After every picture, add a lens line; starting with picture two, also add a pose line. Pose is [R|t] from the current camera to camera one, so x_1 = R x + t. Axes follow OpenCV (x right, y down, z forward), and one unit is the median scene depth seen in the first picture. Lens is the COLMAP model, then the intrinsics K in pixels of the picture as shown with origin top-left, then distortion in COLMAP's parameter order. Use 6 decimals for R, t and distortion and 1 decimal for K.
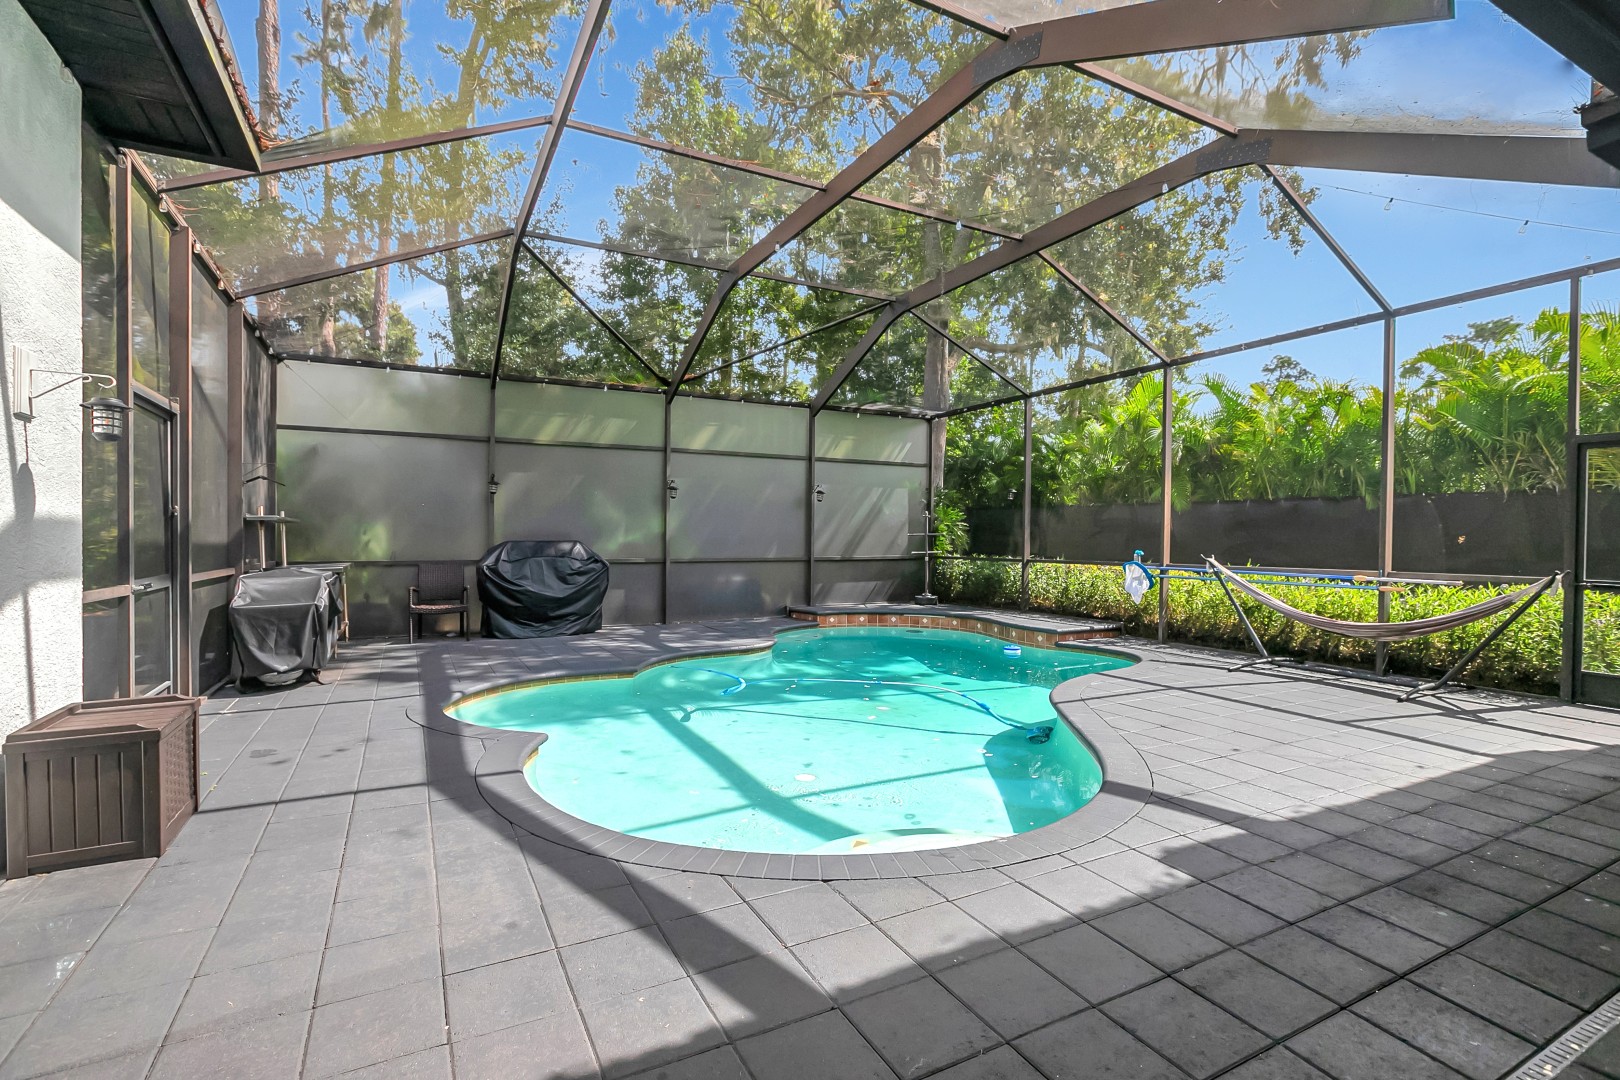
lens RADIAL K [[744.5, 0, 814.2], [0, 744.5, 539.7], [0, 0, 1]] dist [-0.002052, 0.000948]
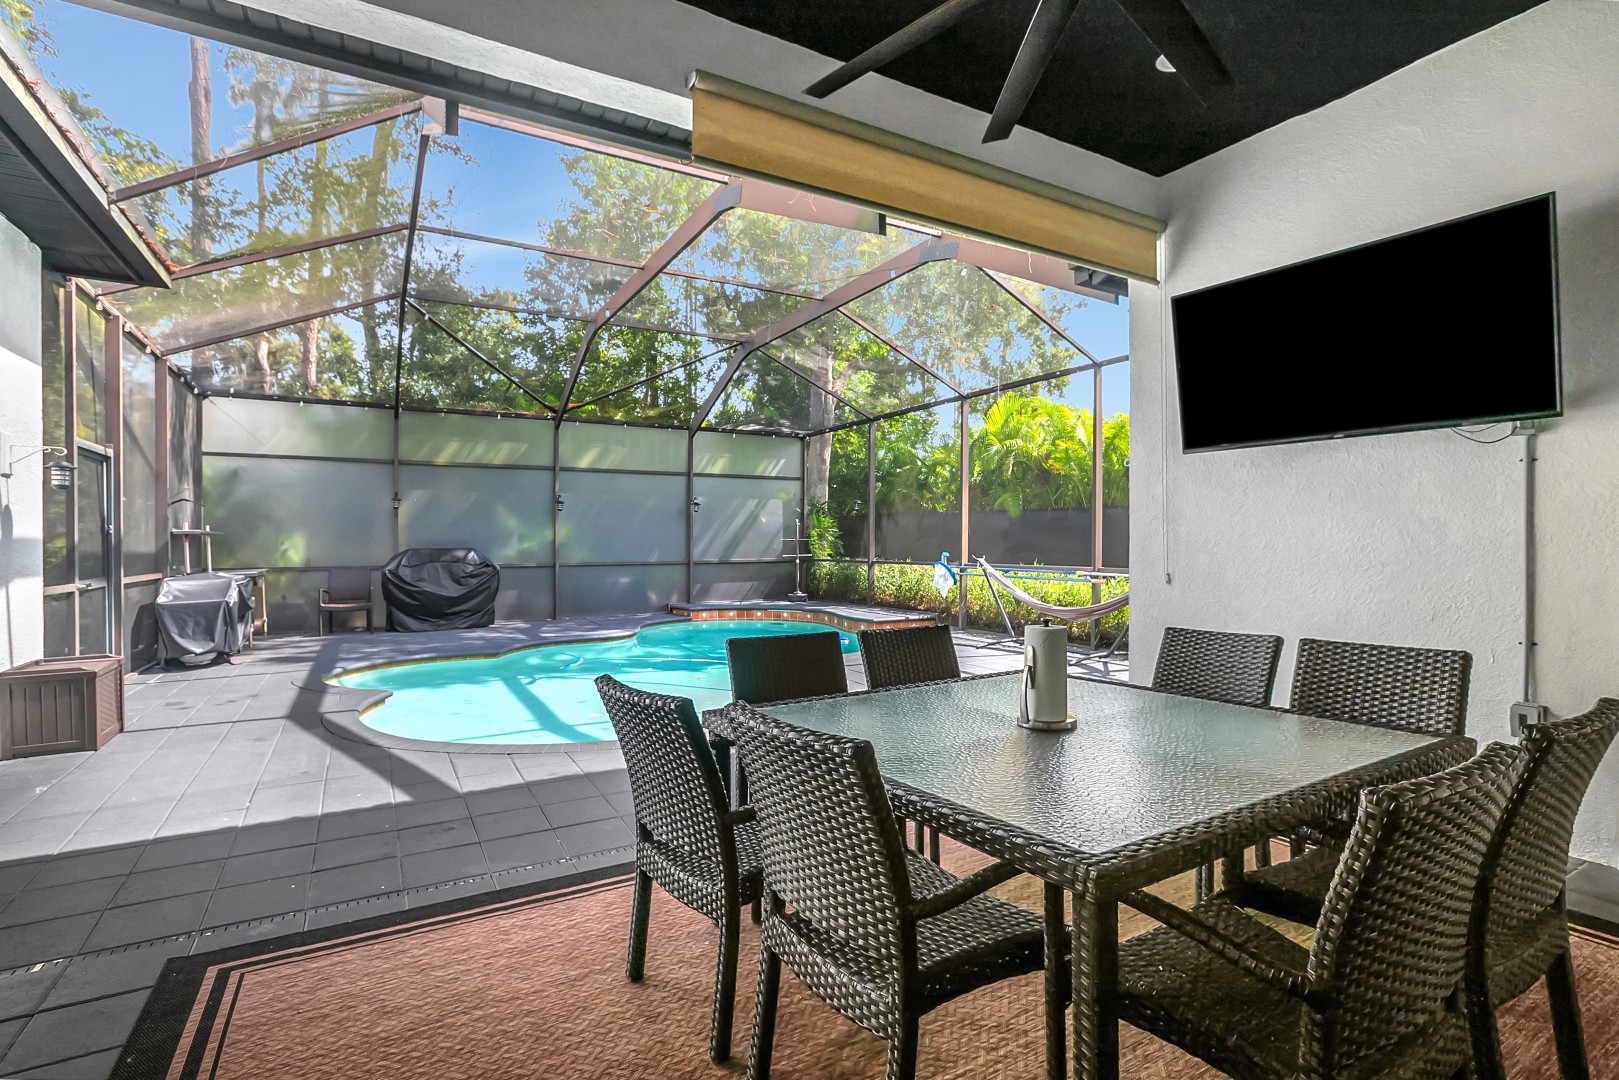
lens RADIAL K [[750.3, 0, 809.5], [0, 750.3, 540.0], [0, 0, 1]] dist [0.001318, -0.000255]
pose [[0.999433, -0.007828, 0.032747, 0.185050], [0.007980, 0.999958, -0.004514, -0.001954], [-0.032710, 0.004773, 0.999453, -0.204339]]
